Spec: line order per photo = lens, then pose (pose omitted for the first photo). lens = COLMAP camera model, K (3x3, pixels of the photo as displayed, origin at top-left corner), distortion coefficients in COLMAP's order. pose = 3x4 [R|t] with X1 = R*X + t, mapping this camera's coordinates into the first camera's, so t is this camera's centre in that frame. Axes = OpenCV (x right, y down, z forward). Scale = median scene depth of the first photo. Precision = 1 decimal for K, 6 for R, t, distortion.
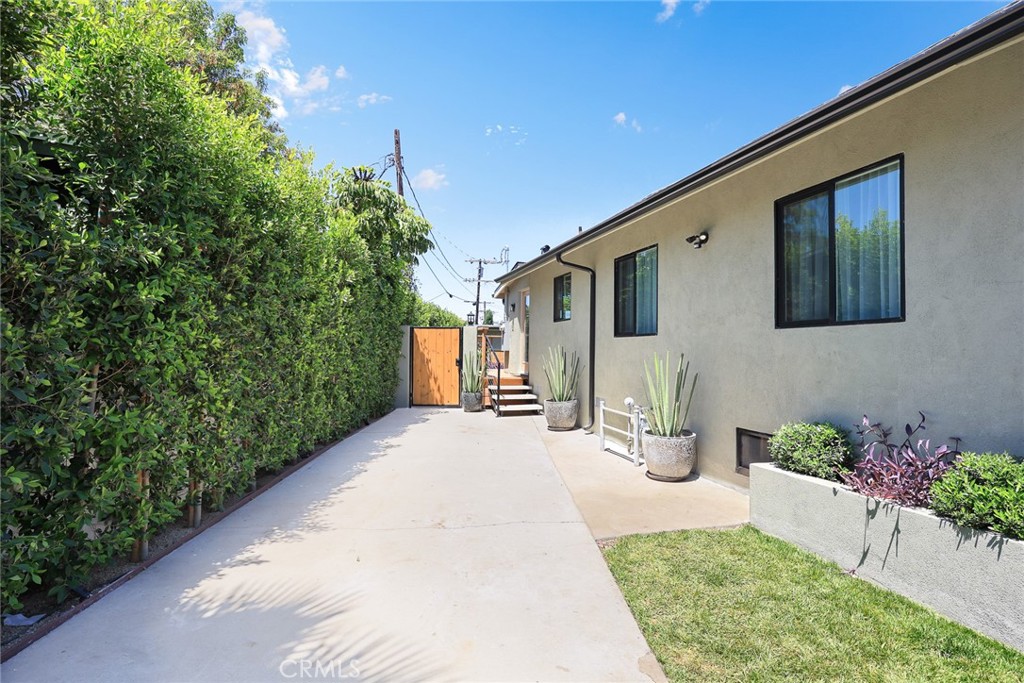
lens RADIAL K [[525.8, 0, 507.9], [0, 525.8, 343.3], [0, 0, 1]] dist [0.000726, 0.000693]
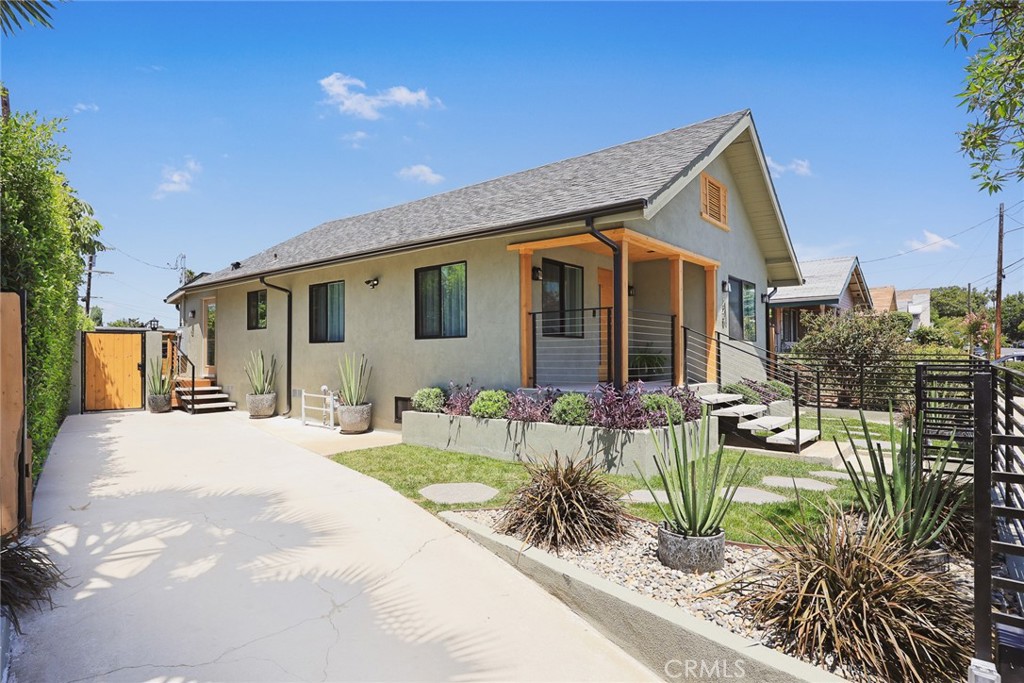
lens RADIAL K [[564.8, 0, 515.6], [0, 564.8, 346.9], [0, 0, 1]] dist [-0.000221, 0.000508]
pose [[0.810566, 0.000248, 0.585647, -0.218915], [0.001673, 0.999995, -0.002740, 0.002588], [-0.585645, 0.003201, 0.810562, -0.487242]]
